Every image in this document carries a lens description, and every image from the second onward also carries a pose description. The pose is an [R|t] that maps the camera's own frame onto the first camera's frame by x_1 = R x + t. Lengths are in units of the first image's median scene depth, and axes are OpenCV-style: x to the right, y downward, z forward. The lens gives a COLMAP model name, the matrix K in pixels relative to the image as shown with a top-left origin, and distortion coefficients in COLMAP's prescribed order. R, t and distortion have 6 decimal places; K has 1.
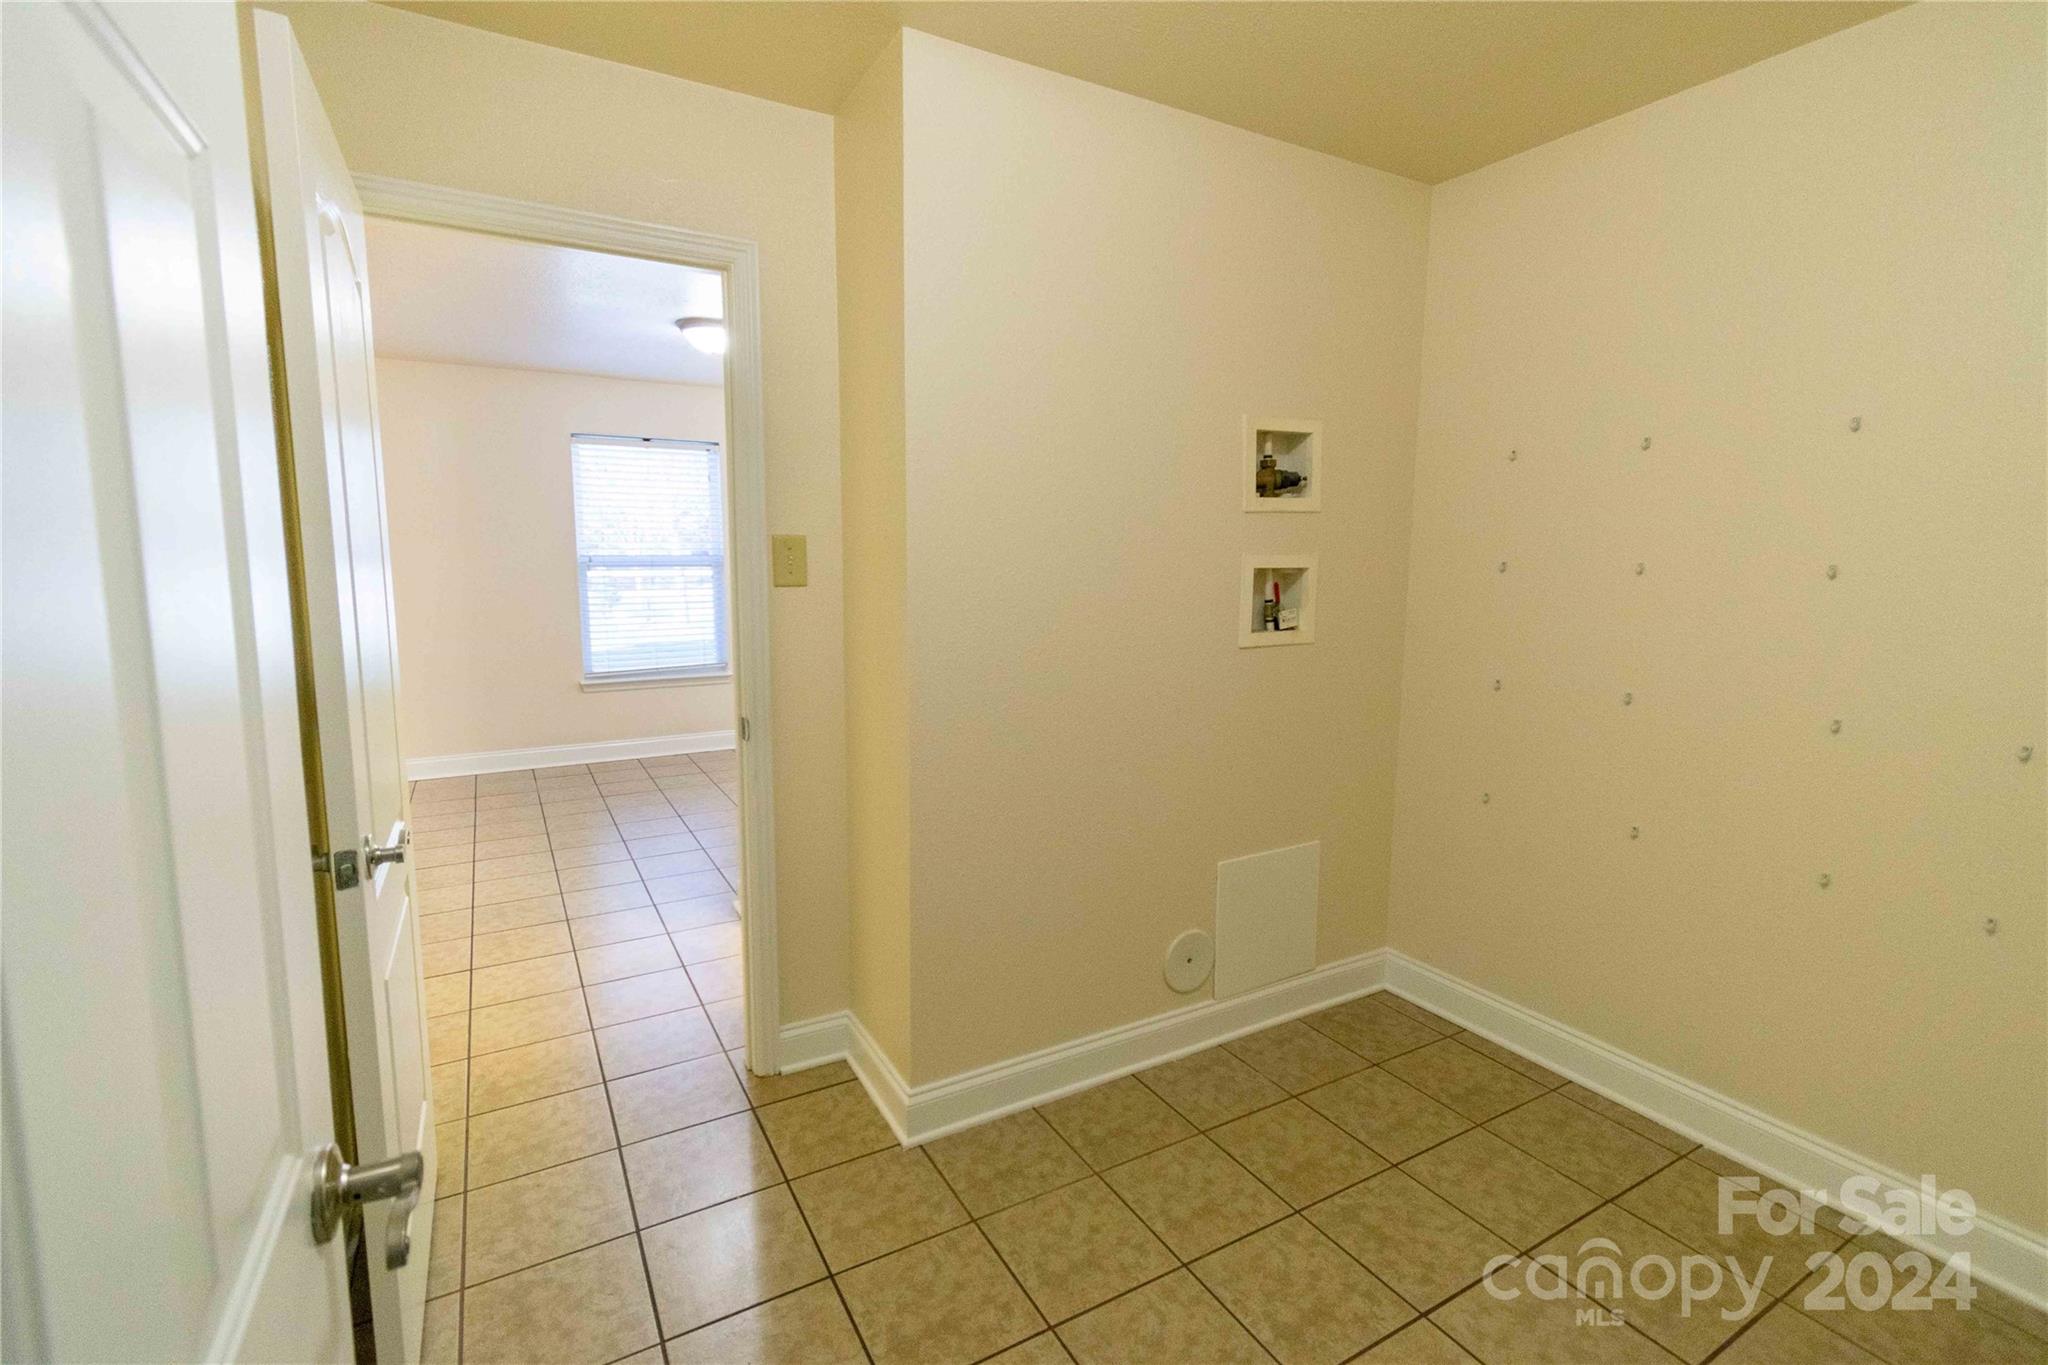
lens RADIAL K [[931.2, 0, 1013.9], [0, 931.2, 673.4], [0, 0, 1]] dist [0.003822, -0.000585]
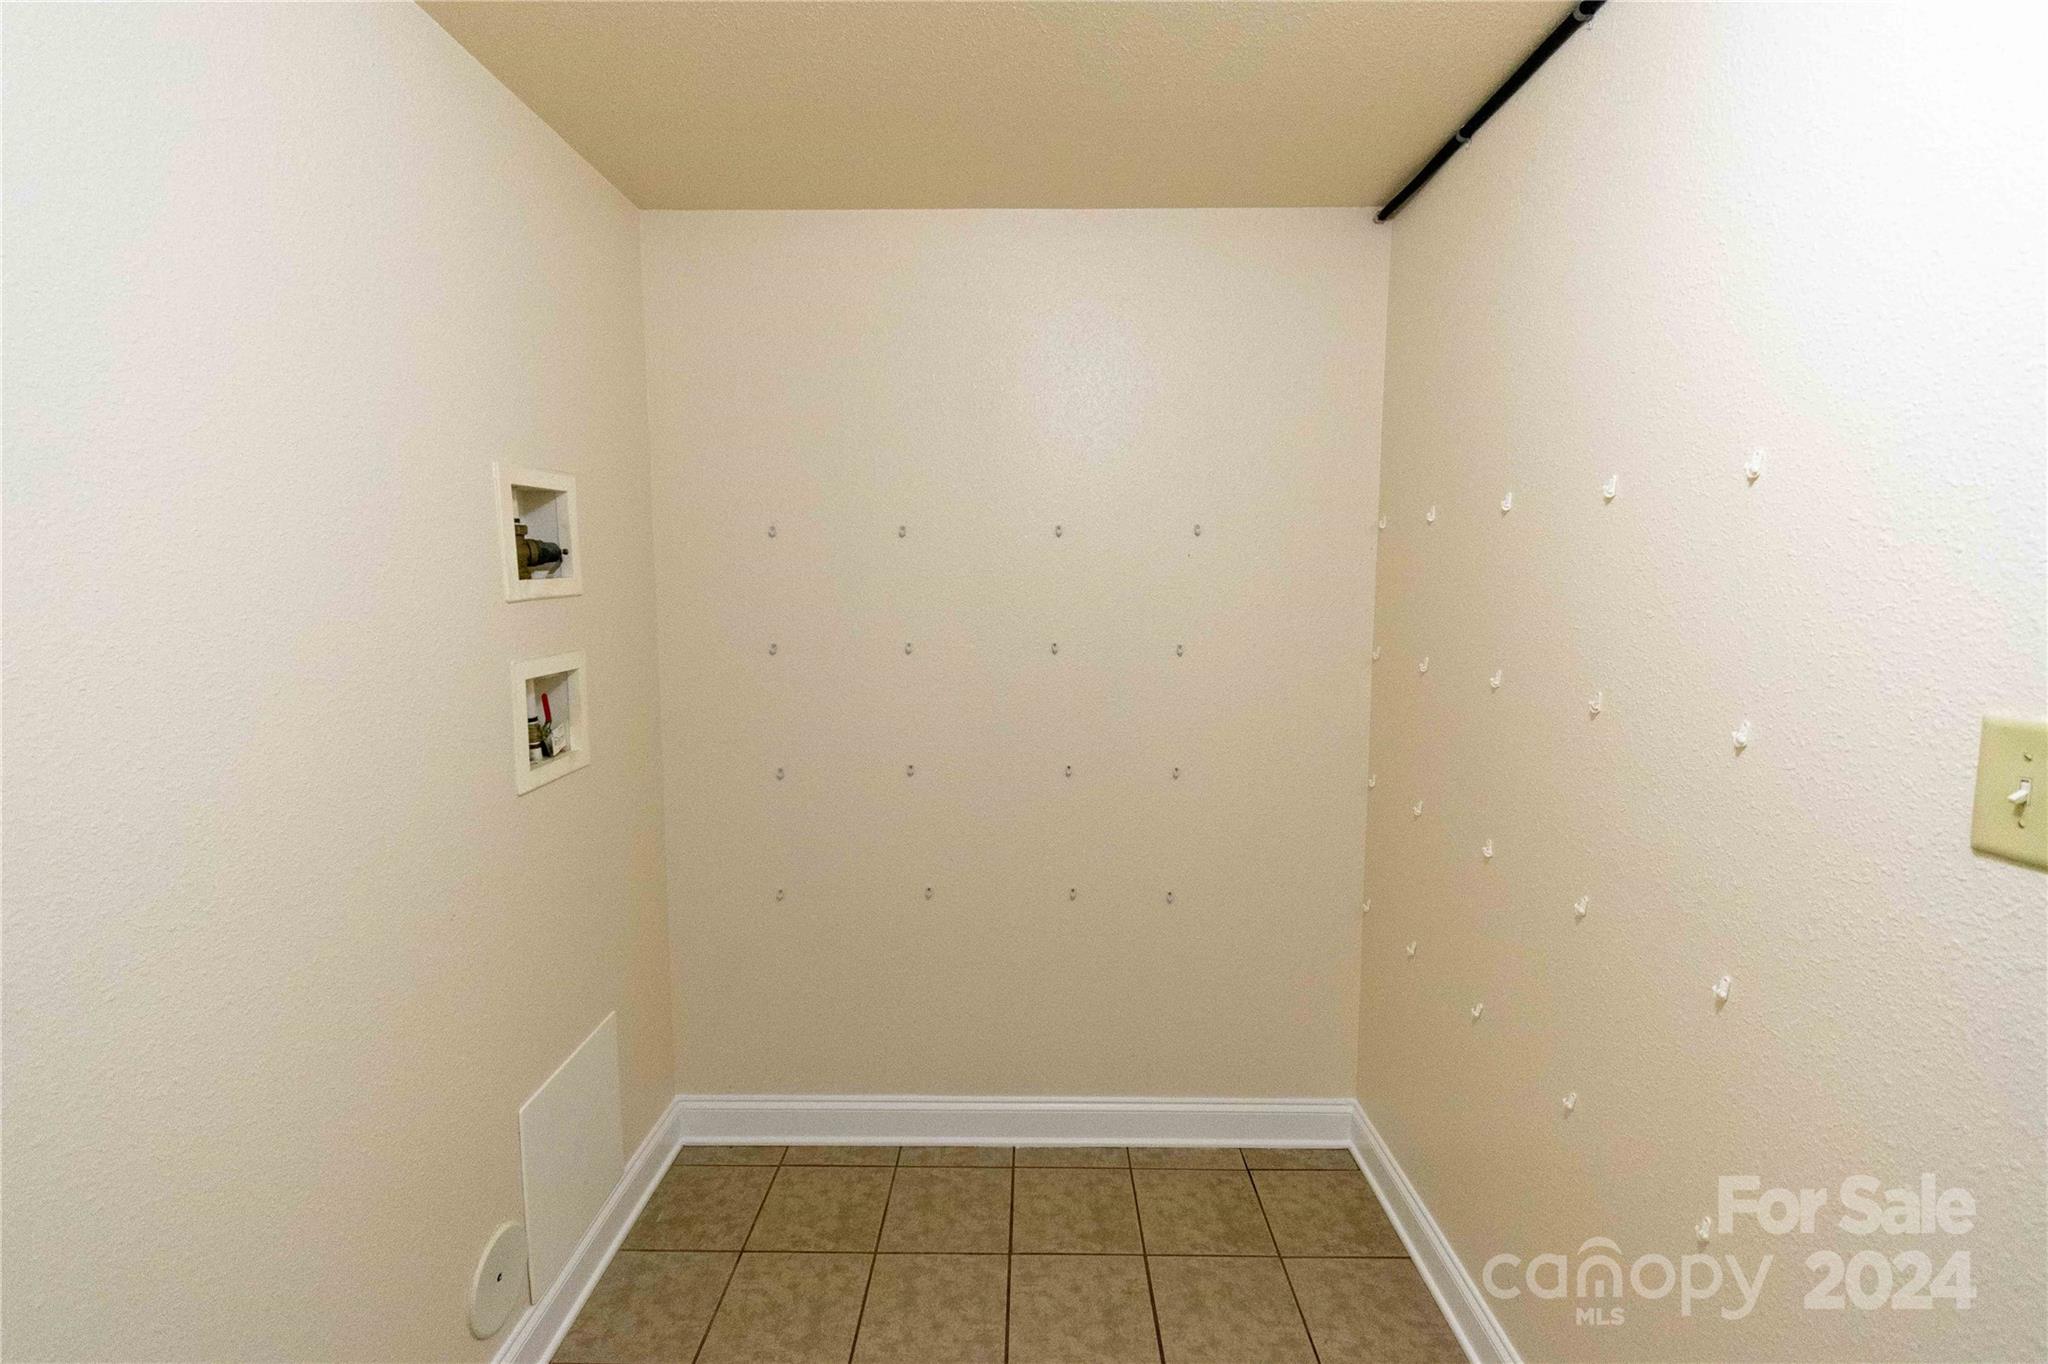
lens RADIAL K [[931.2, 0, 1013.9], [0, 931.2, 672.9], [0, 0, 1]] dist [0.003822, -0.000585]
pose [[0.508190, -0.104114, 0.854929, -0.147204], [0.123308, 0.991235, 0.047416, -0.102546], [-0.852372, 0.081323, 0.516573, 0.315701]]
